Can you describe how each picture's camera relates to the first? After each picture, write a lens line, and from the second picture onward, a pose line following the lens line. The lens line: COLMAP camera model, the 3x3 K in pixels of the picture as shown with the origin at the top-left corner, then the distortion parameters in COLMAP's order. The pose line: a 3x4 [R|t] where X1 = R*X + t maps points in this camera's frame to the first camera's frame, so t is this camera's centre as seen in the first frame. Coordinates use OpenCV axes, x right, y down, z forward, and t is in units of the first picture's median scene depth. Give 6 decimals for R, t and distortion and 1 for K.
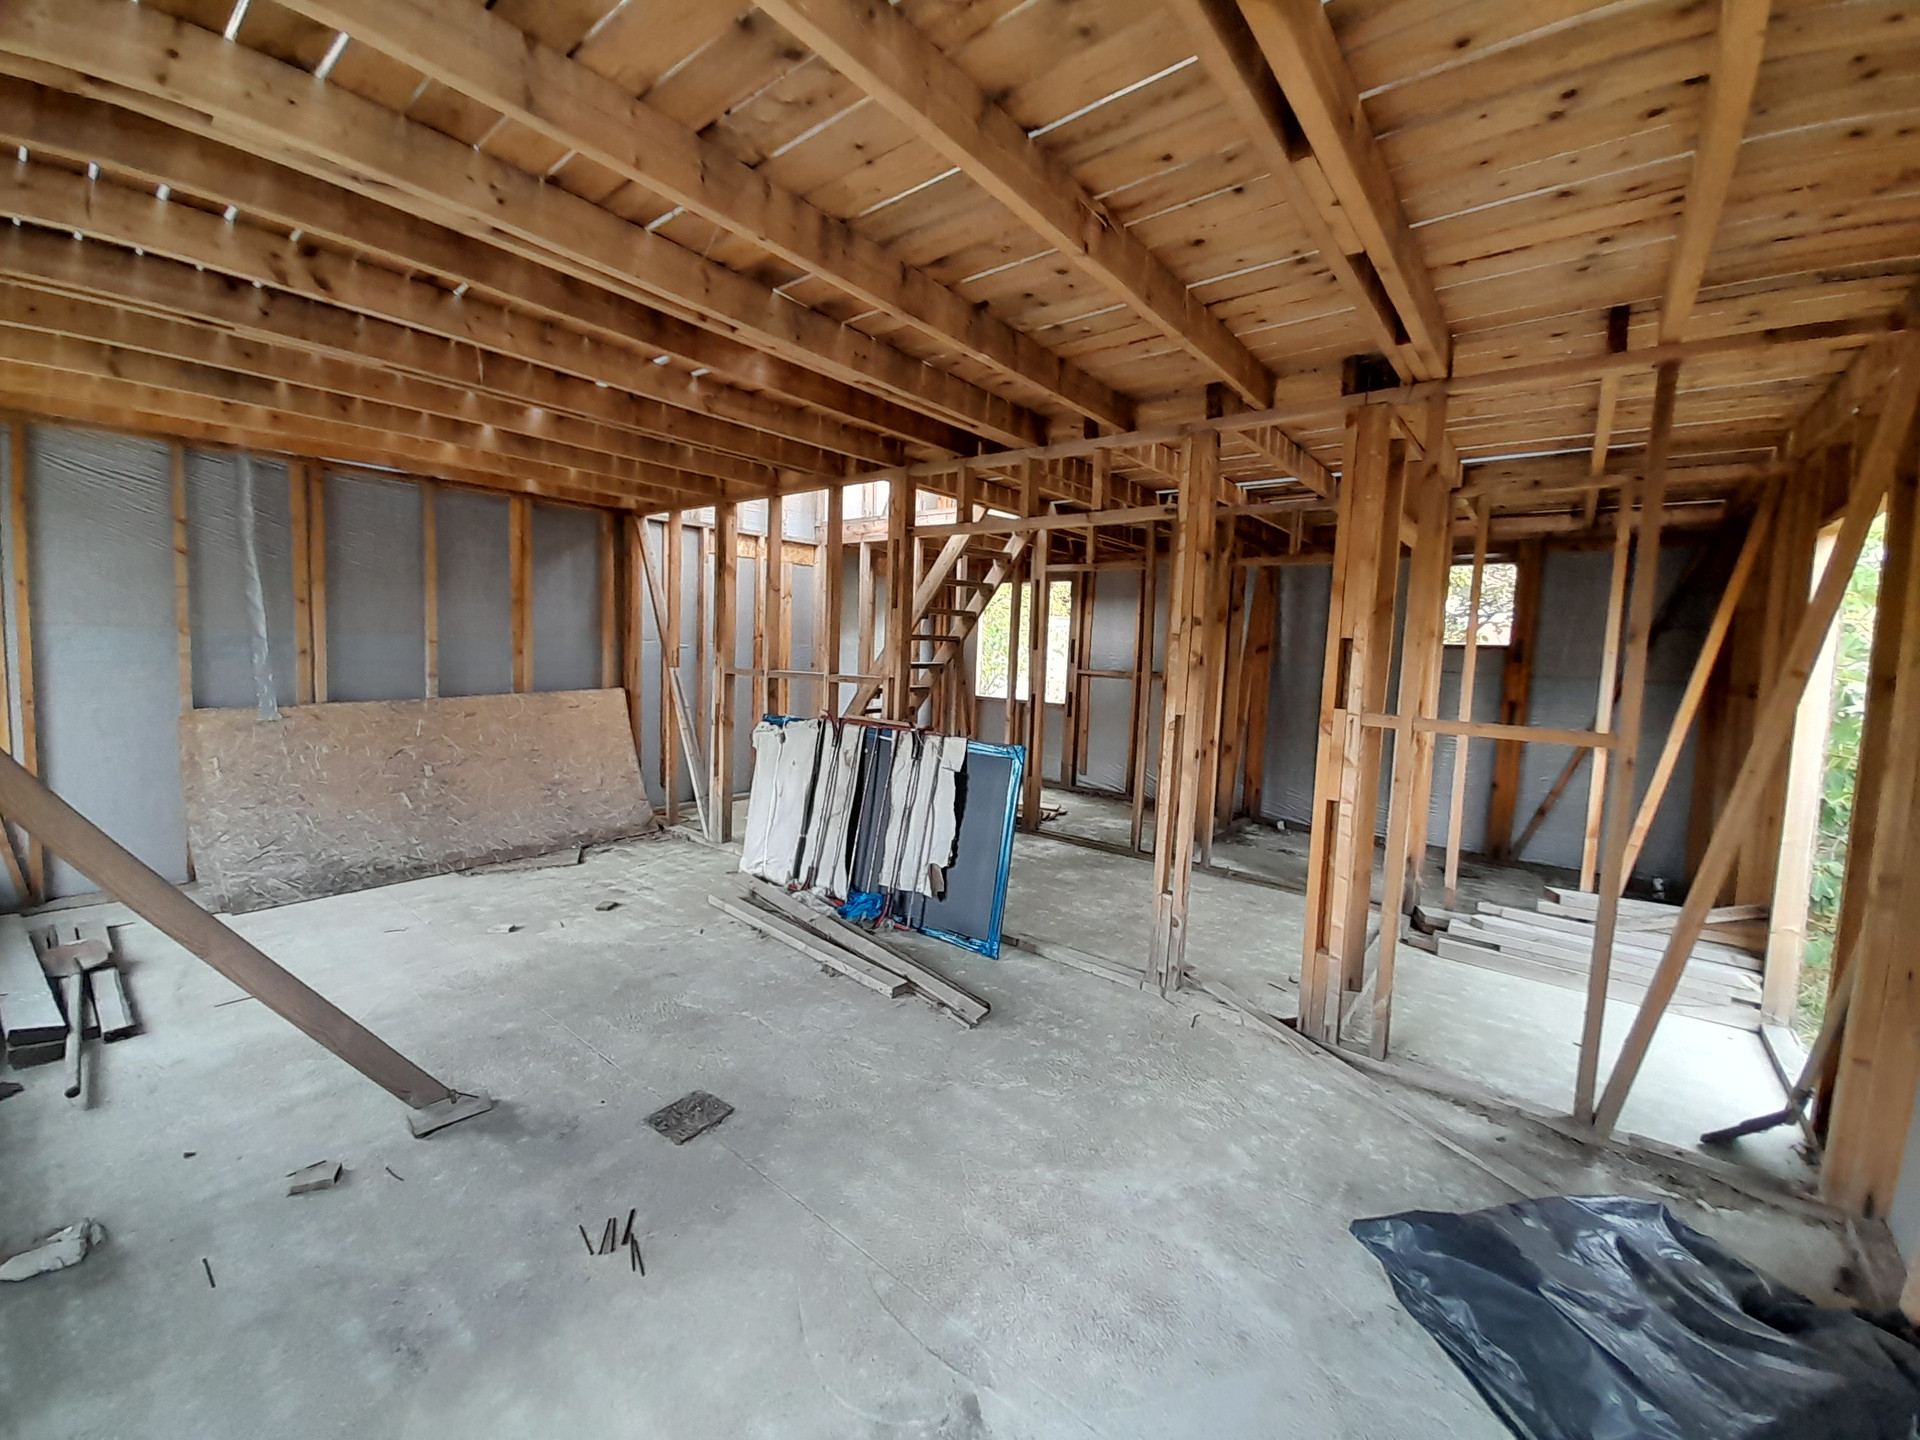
lens RADIAL K [[756.1, 0, 958.6], [0, 756.1, 716.3], [0, 0, 1]] dist [0.014385, -0.010173]
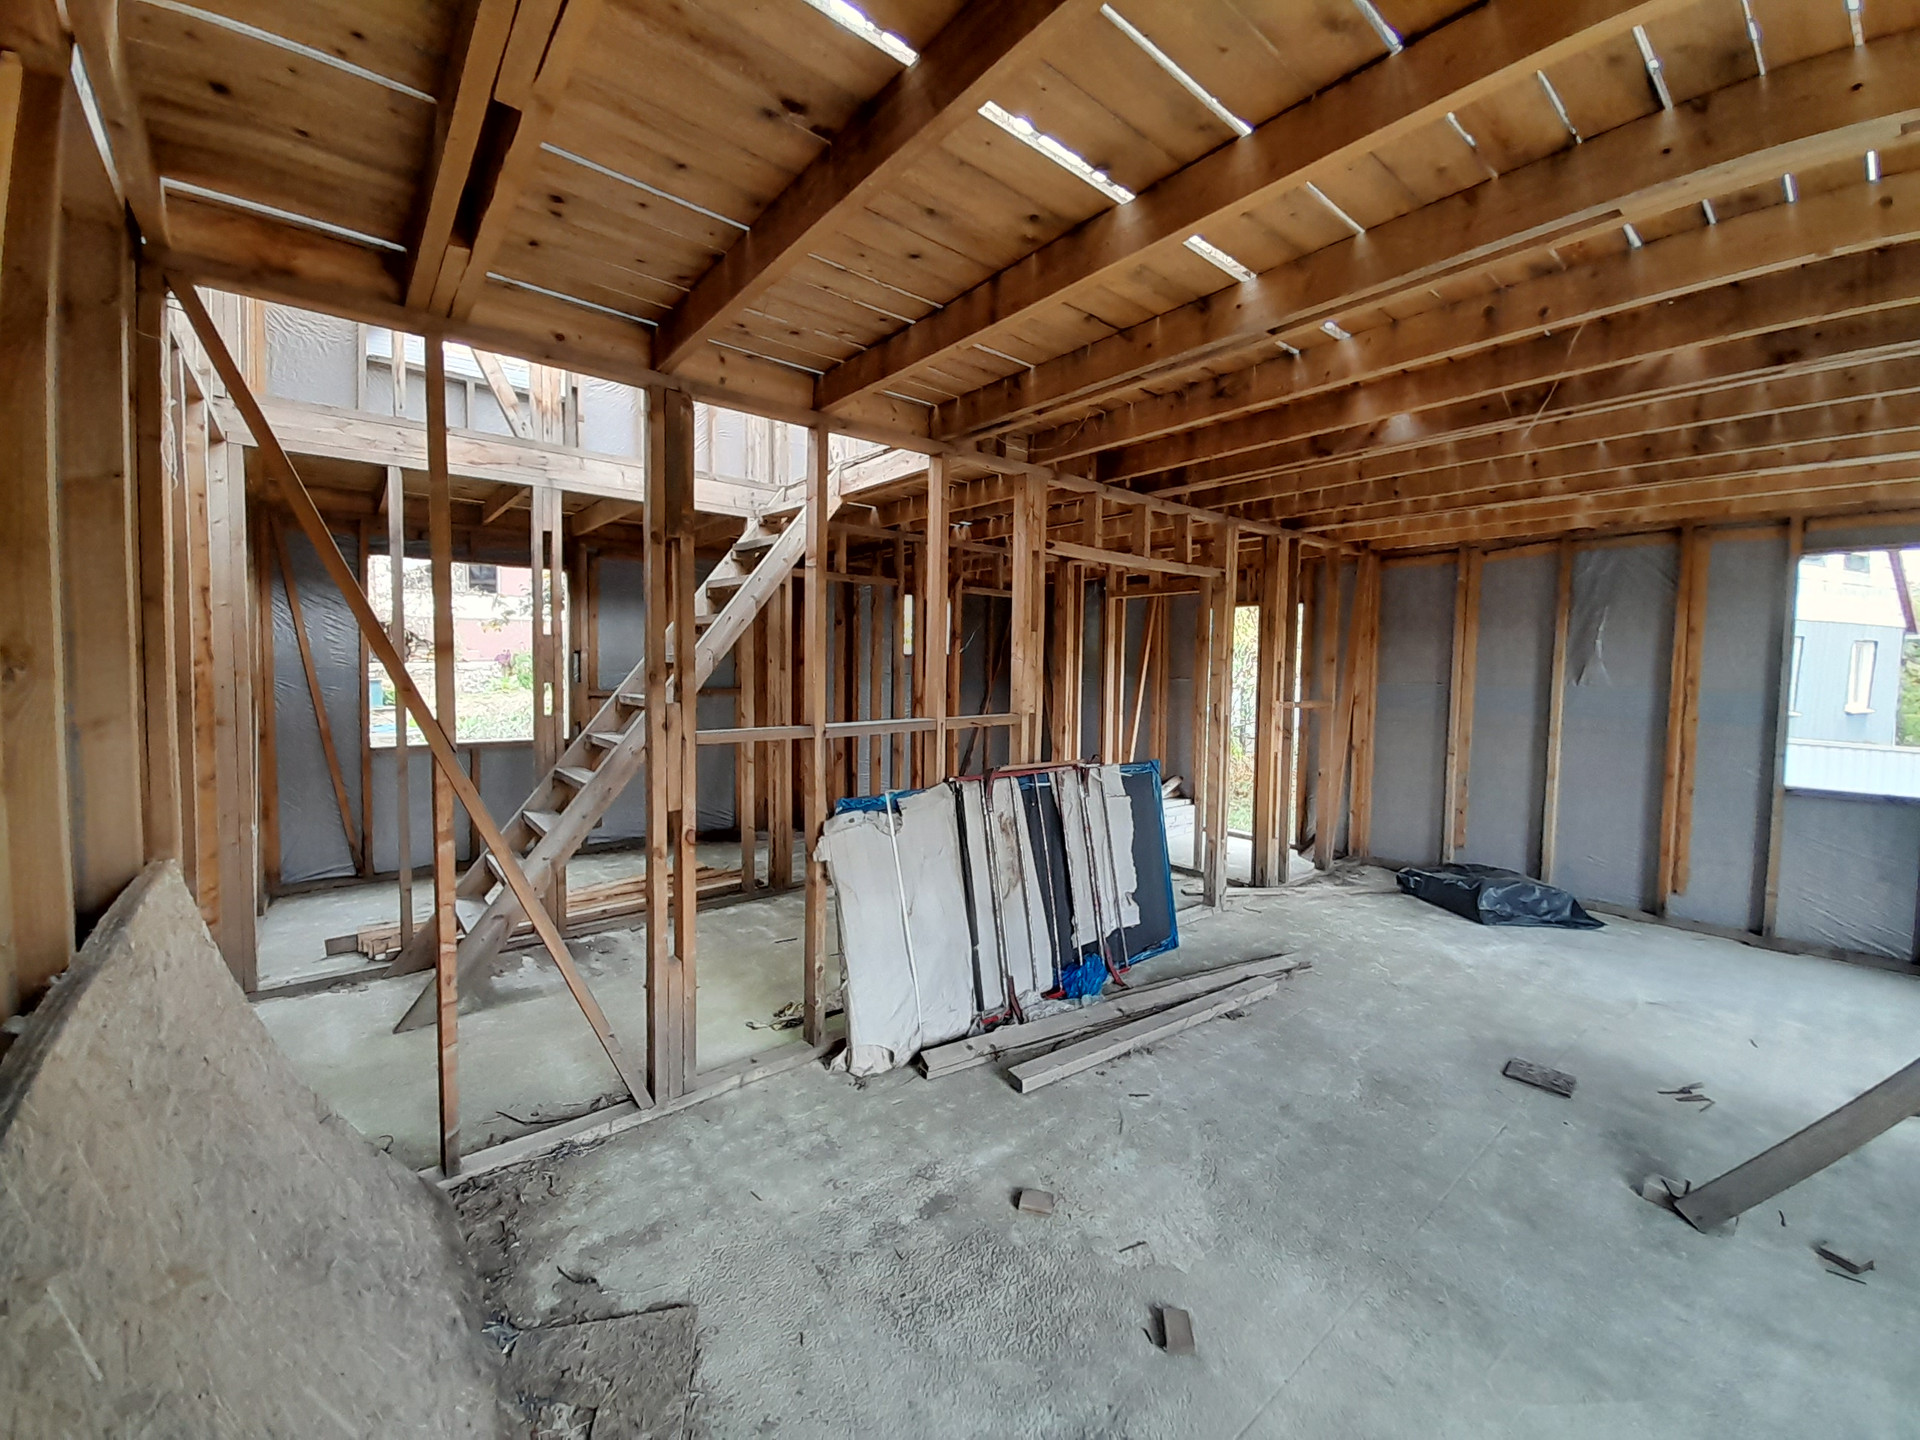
lens RADIAL K [[756.1, 0, 965.6], [0, 756.1, 700.9], [0, 0, 1]] dist [0.014385, -0.010173]
pose [[0.201275, -0.085624, 0.975785, -1.034033], [0.084241, 0.993994, 0.069845, -0.144458], [-0.975906, 0.068143, 0.207279, 0.991822]]
